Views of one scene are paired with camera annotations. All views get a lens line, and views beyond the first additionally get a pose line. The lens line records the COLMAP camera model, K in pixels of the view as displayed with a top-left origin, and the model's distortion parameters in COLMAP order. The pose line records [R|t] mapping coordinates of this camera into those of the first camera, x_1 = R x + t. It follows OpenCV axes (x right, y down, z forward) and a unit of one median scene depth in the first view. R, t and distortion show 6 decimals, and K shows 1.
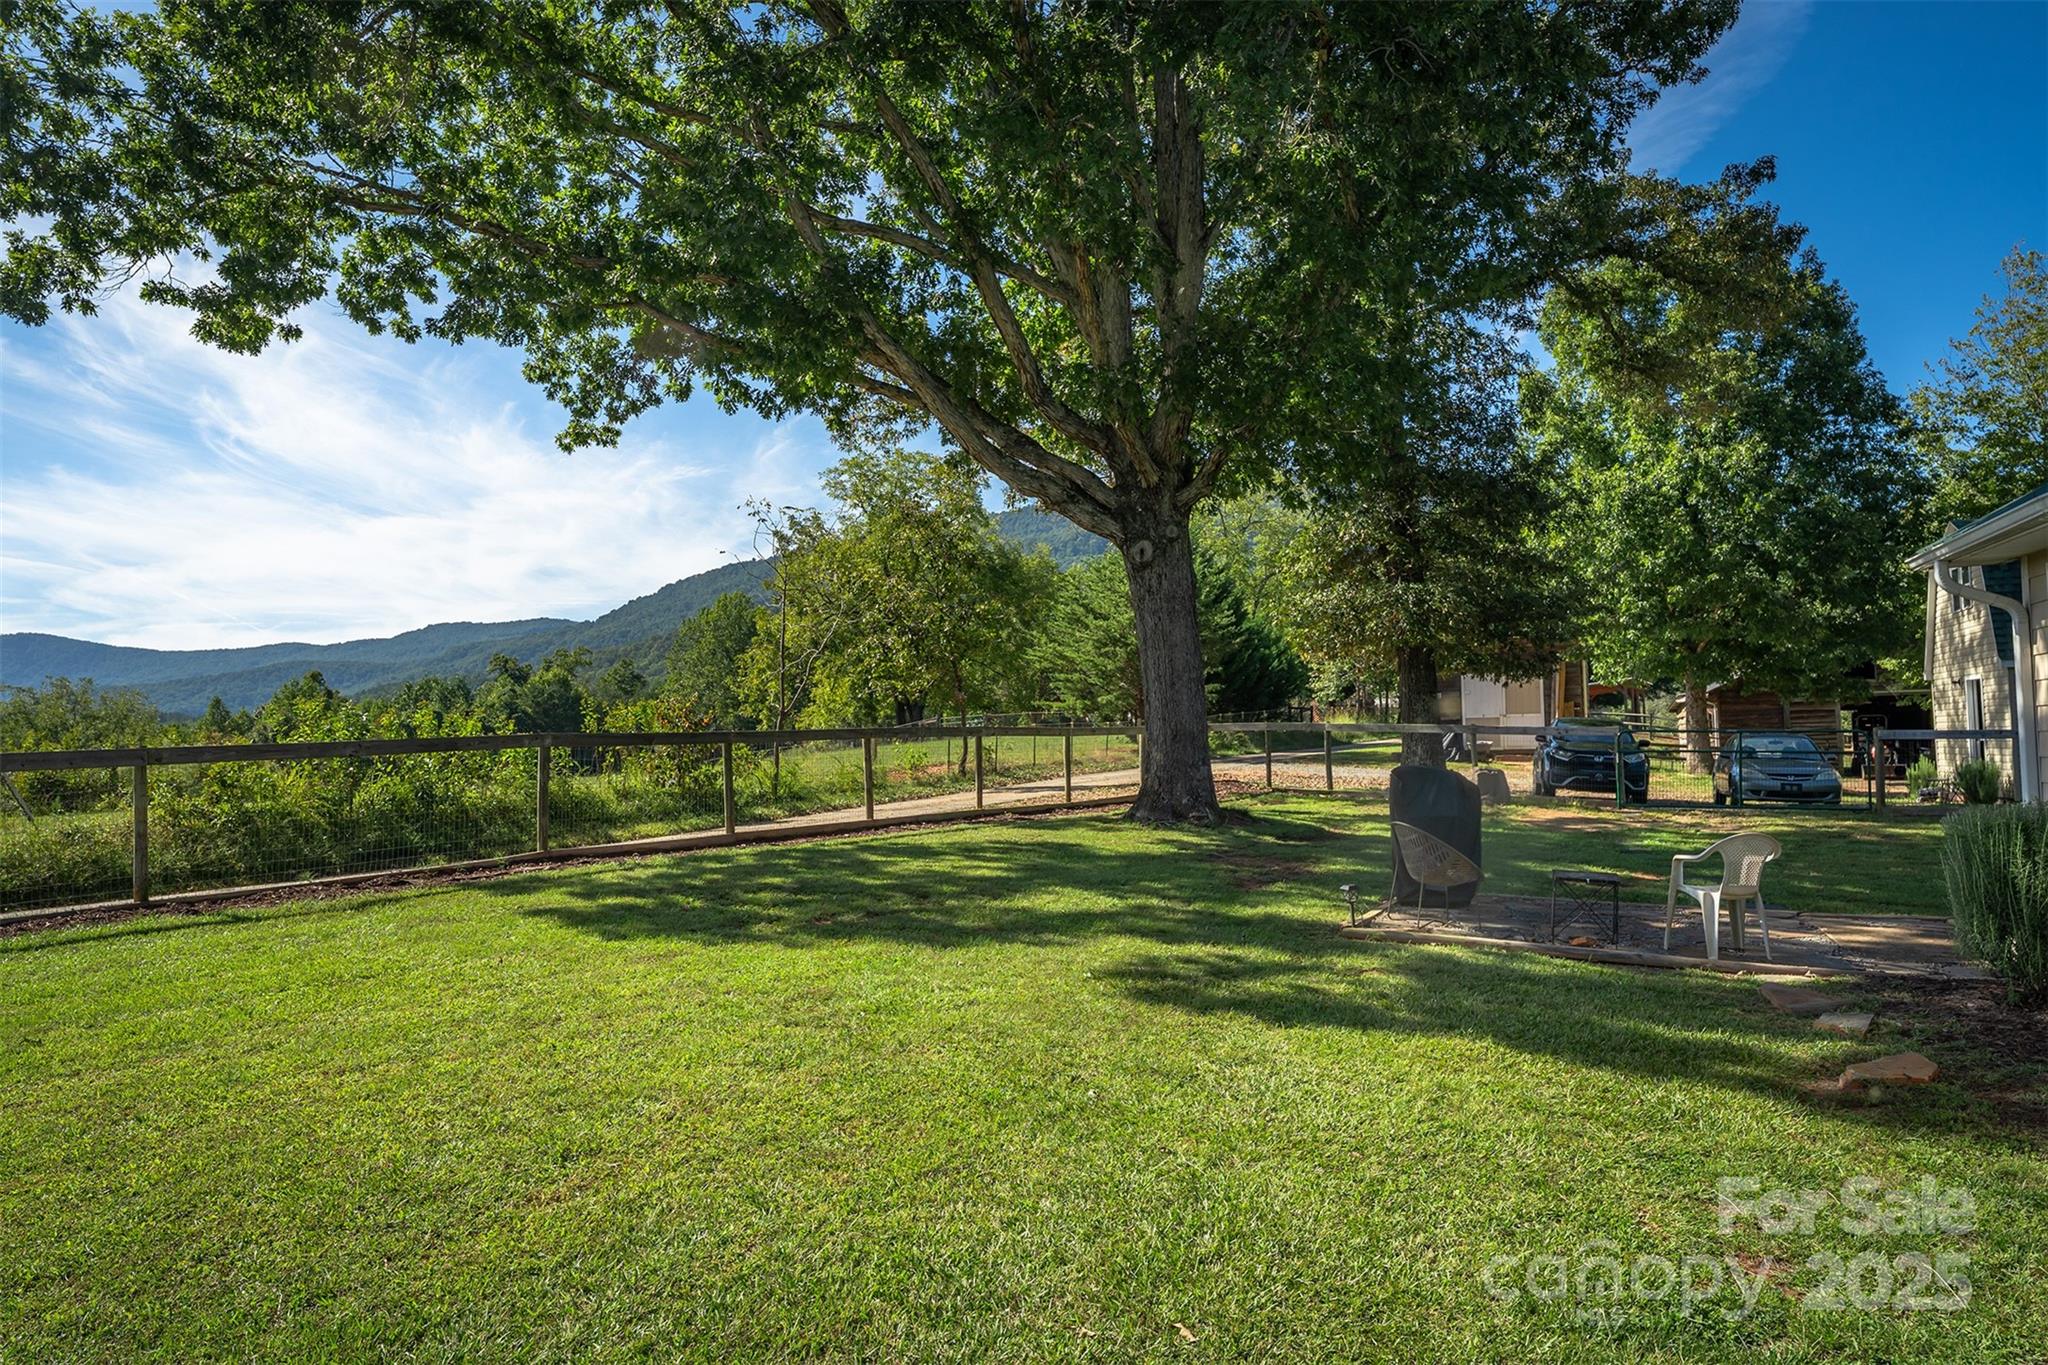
lens RADIAL K [[1445.6, 0, 1029.3], [0, 1445.6, 661.3], [0, 0, 1]] dist [-0.086872, -0.002934]
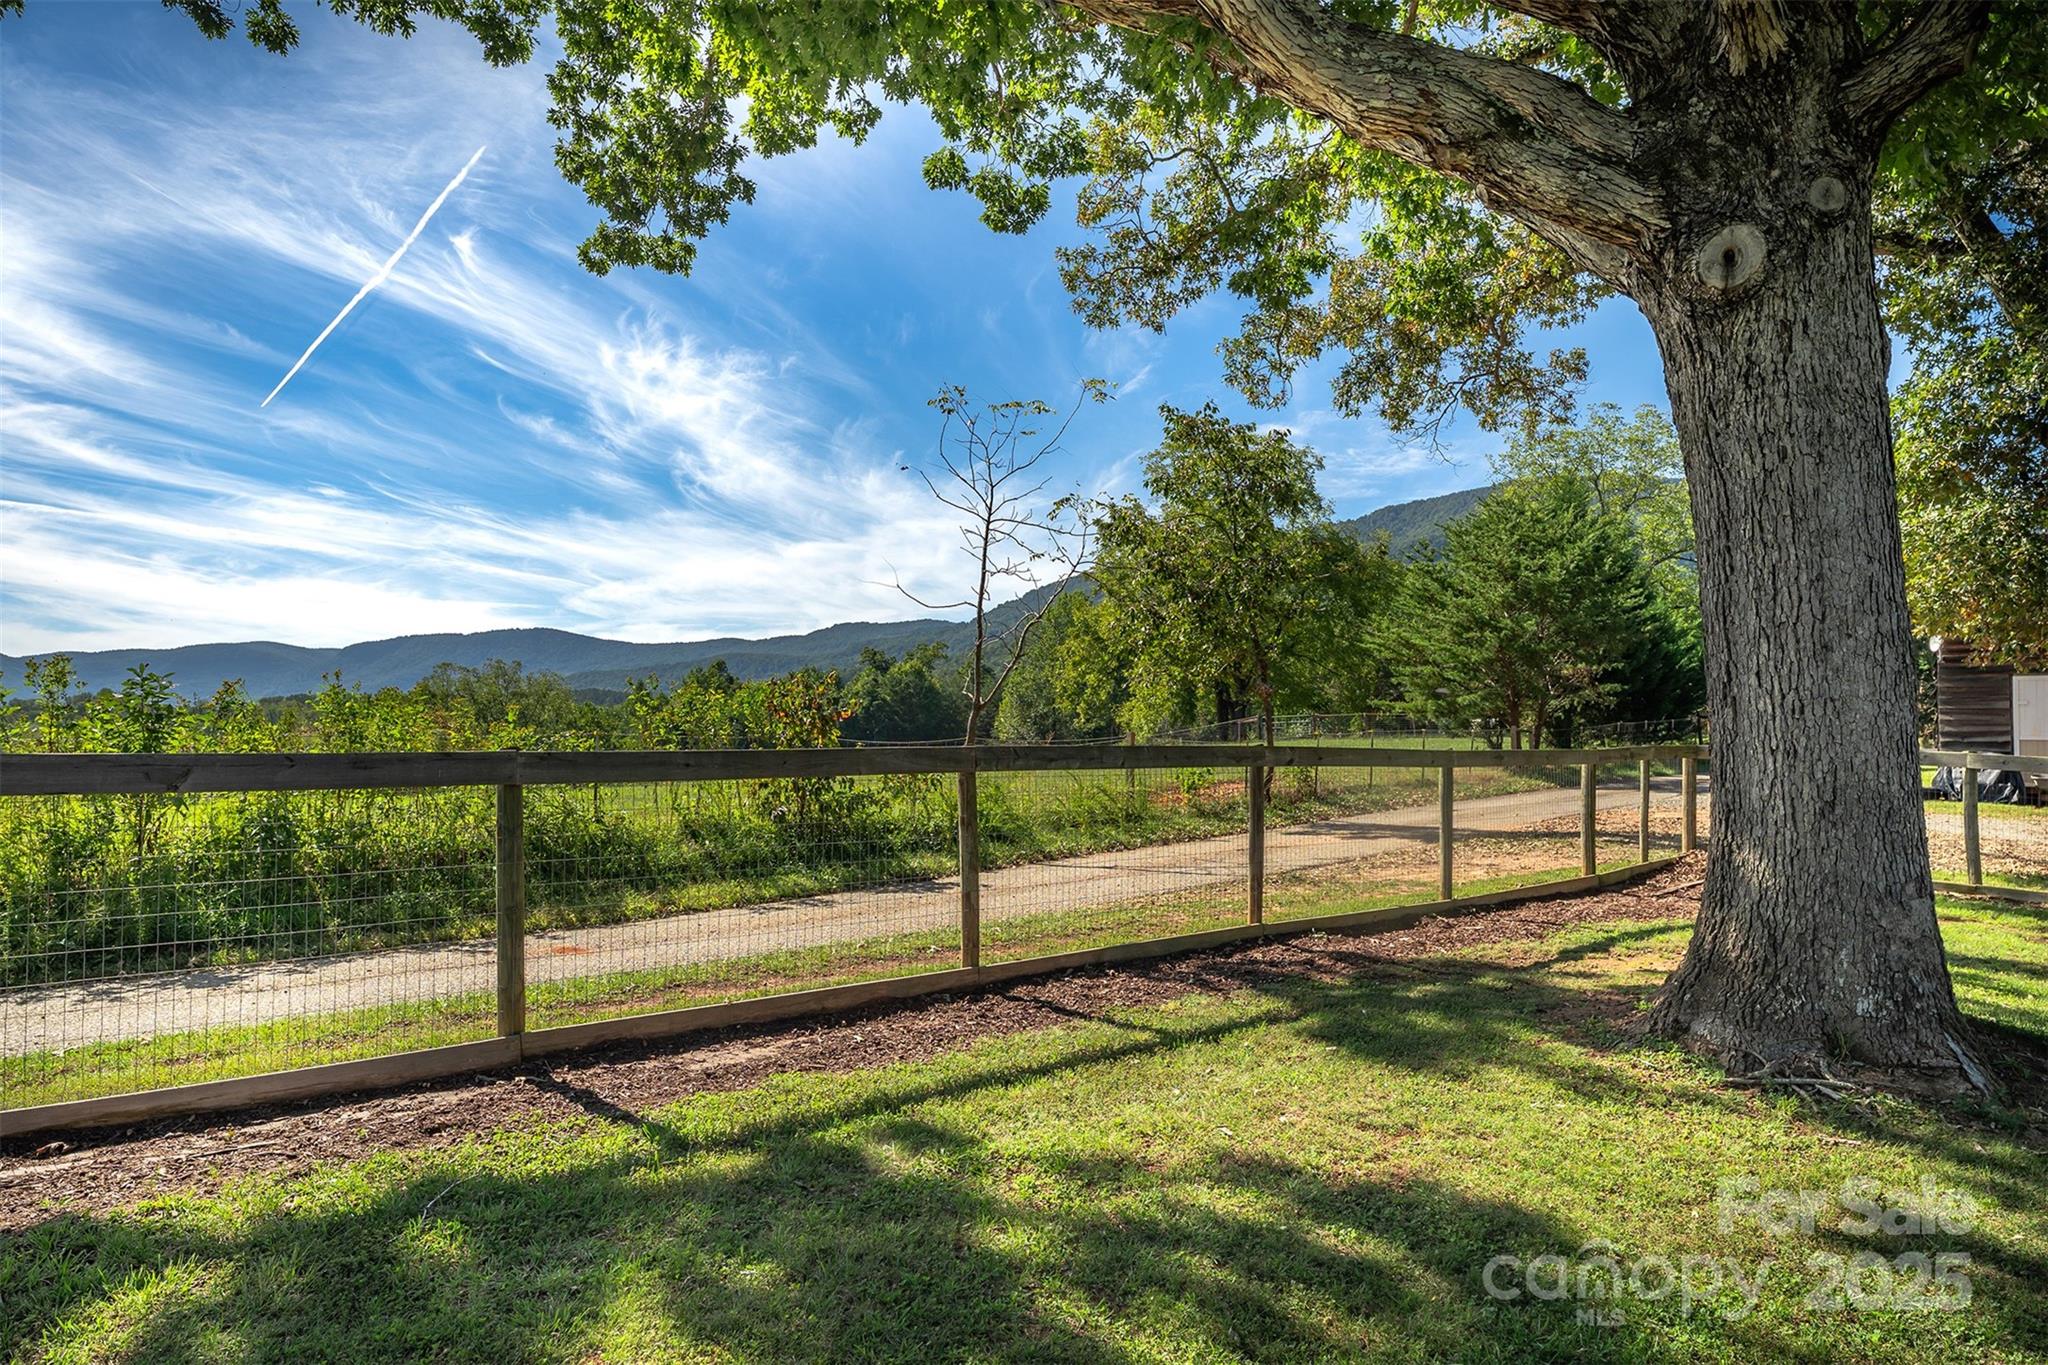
lens RADIAL K [[1199.2, 0, 1018.8], [0, 1199.2, 688.1], [0, 0, 1]] dist [0.001445, 0.000433]
pose [[0.961214, 0.020847, -0.275014, -0.001582], [-0.015734, 0.999660, 0.020785, 0.010352], [0.275353, -0.015652, 0.961216, 0.309115]]
